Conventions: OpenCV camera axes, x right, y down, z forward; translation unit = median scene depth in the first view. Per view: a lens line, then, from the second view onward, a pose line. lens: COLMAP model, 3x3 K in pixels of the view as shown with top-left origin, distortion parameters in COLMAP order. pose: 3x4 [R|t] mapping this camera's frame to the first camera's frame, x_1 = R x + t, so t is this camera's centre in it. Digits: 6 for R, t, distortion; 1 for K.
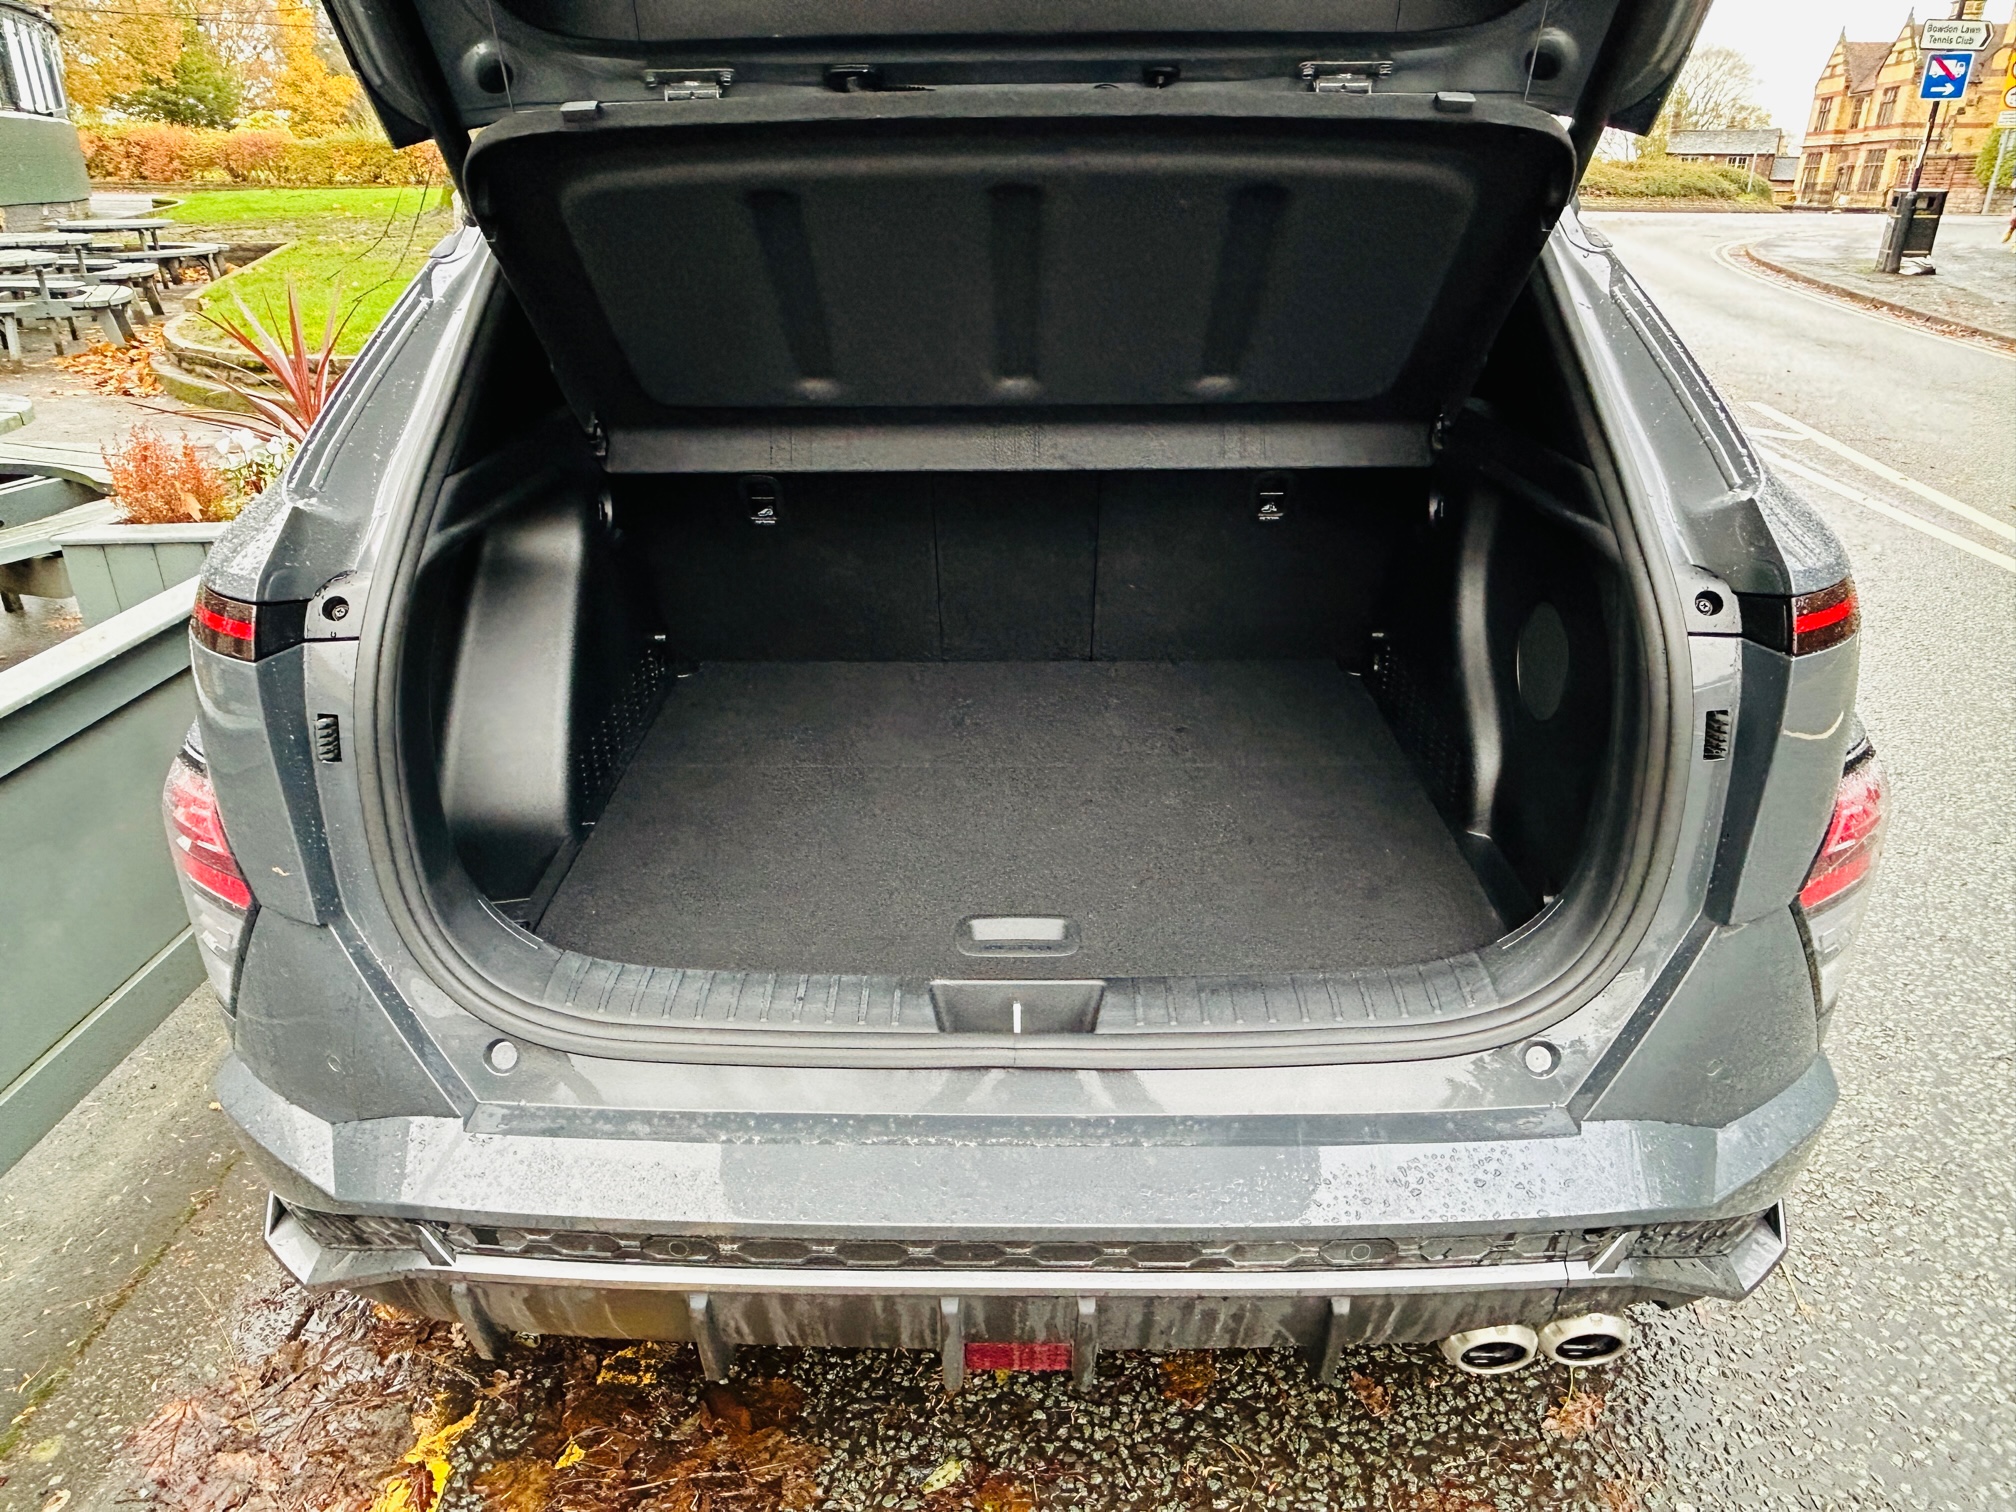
lens RADIAL K [[1370.7, 0, 985.5], [0, 1370.7, 753.9], [0, 0, 1]] dist [0.002227, -0.003988]
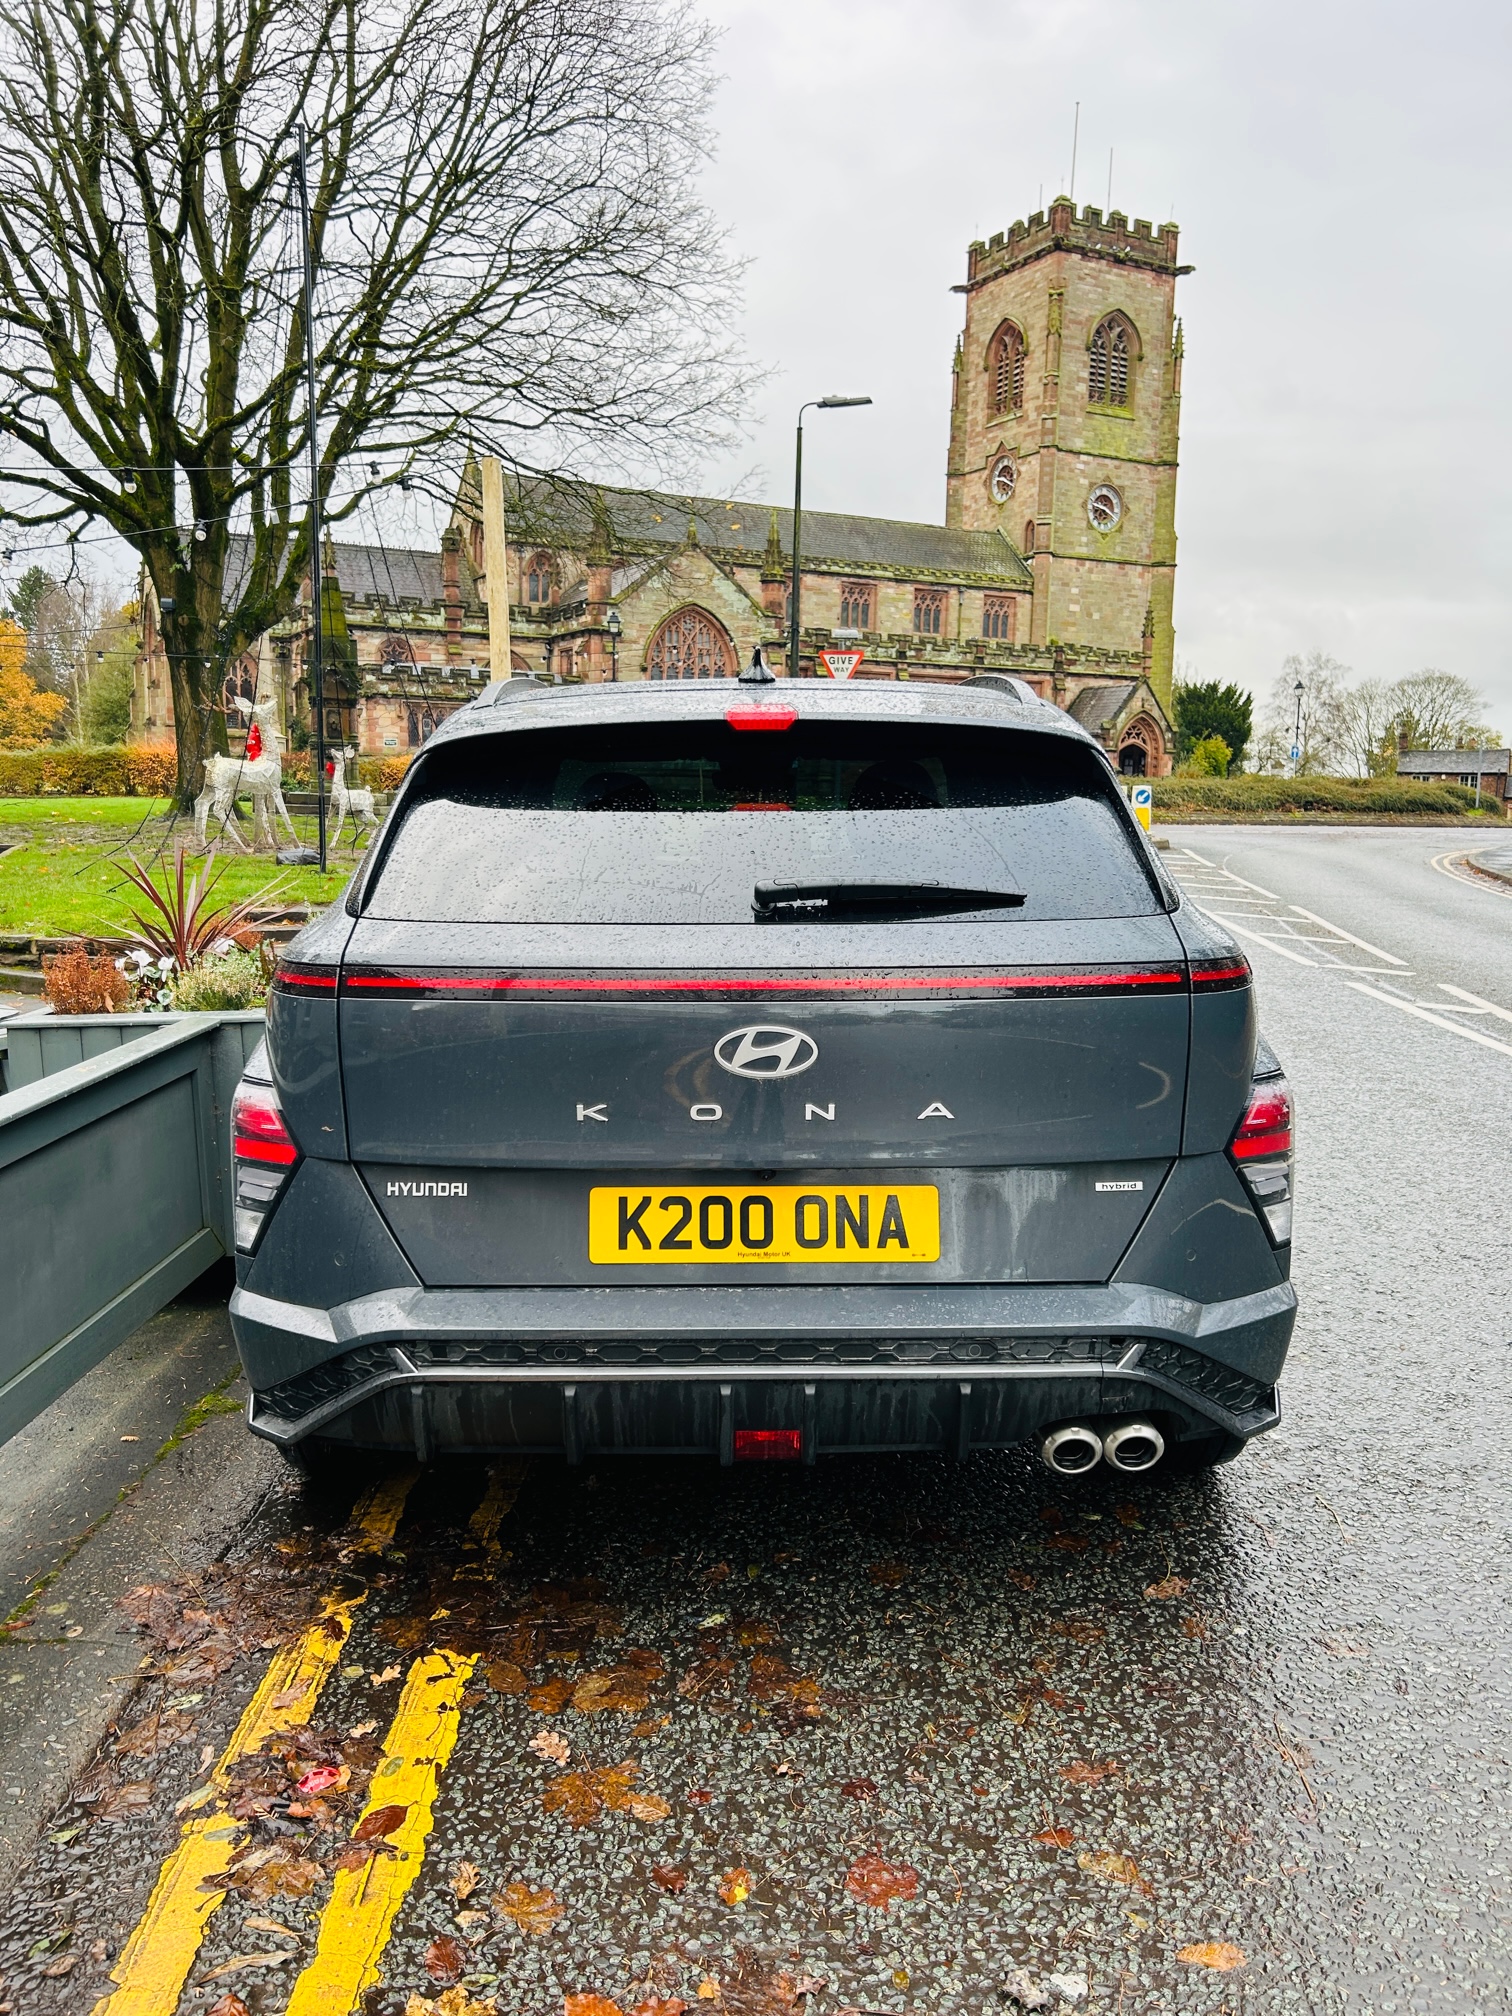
lens RADIAL K [[1524.1, 0, 736.4], [0, 1524.1, 1006.2], [0, 0, 1]] dist [0.026374, -0.008563]
pose [[0.999792, 0.001528, 0.020346, -0.036355], [0.003750, 0.966437, -0.256876, 0.307918], [-0.020055, 0.256899, 0.966230, -0.623108]]
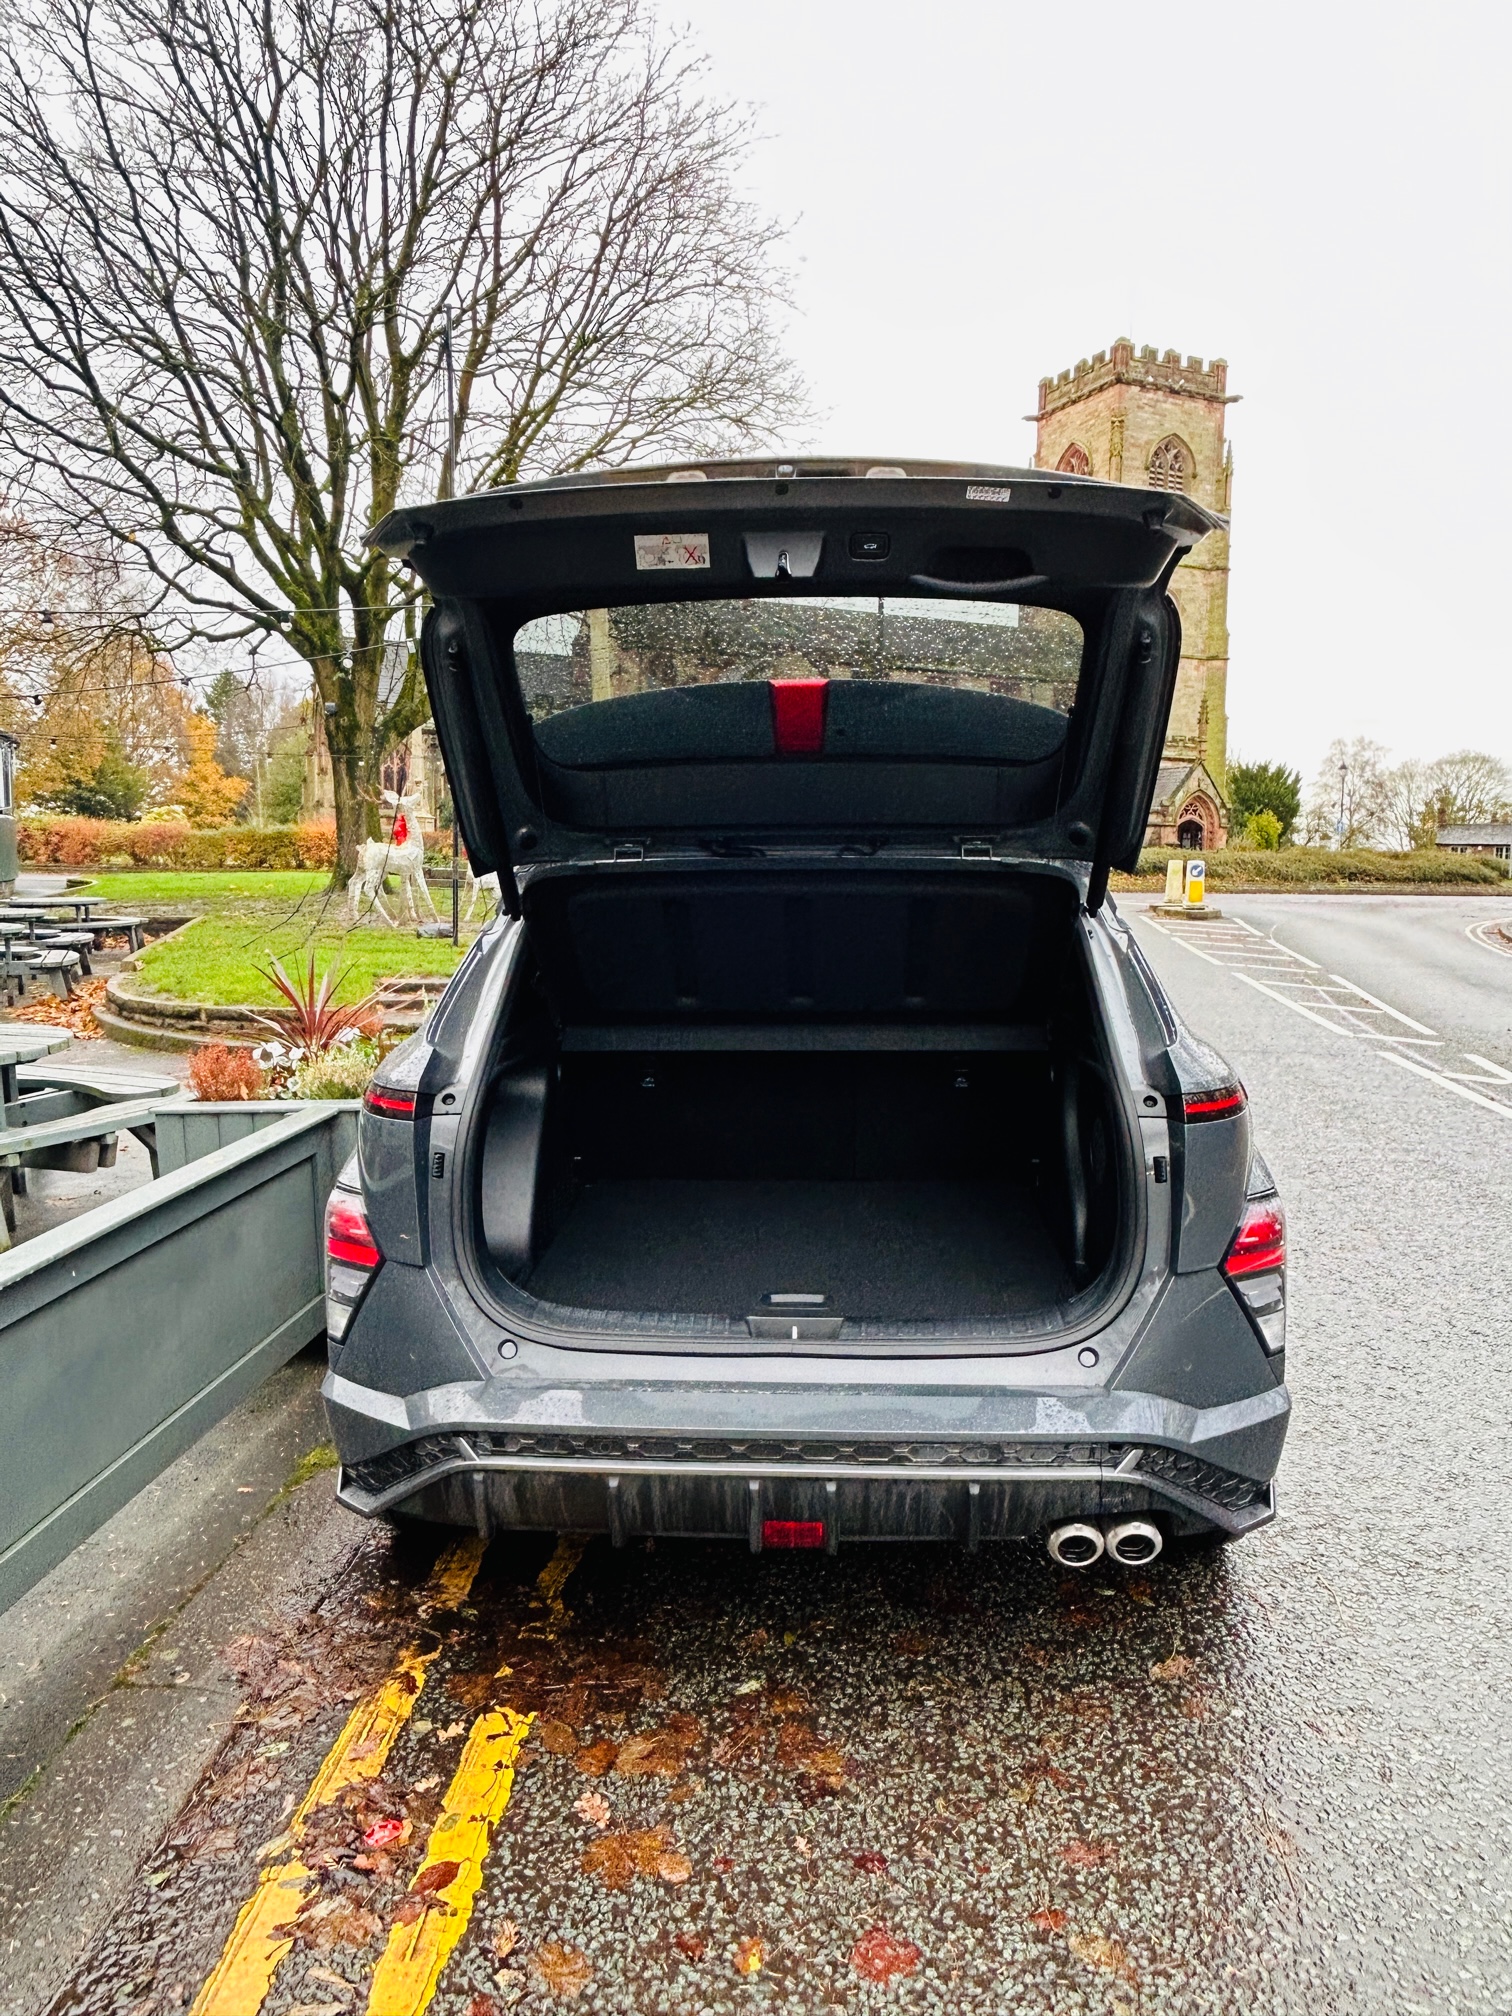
lens RADIAL K [[1370.7, 0, 751.7], [0, 1370.7, 998.4], [0, 0, 1]] dist [0.002227, -0.003988]
pose [[0.999254, 0.006987, -0.037993, 0.024548], [-0.017858, 0.955654, -0.293951, 0.231805], [0.034254, 0.294410, 0.955065, -0.643536]]
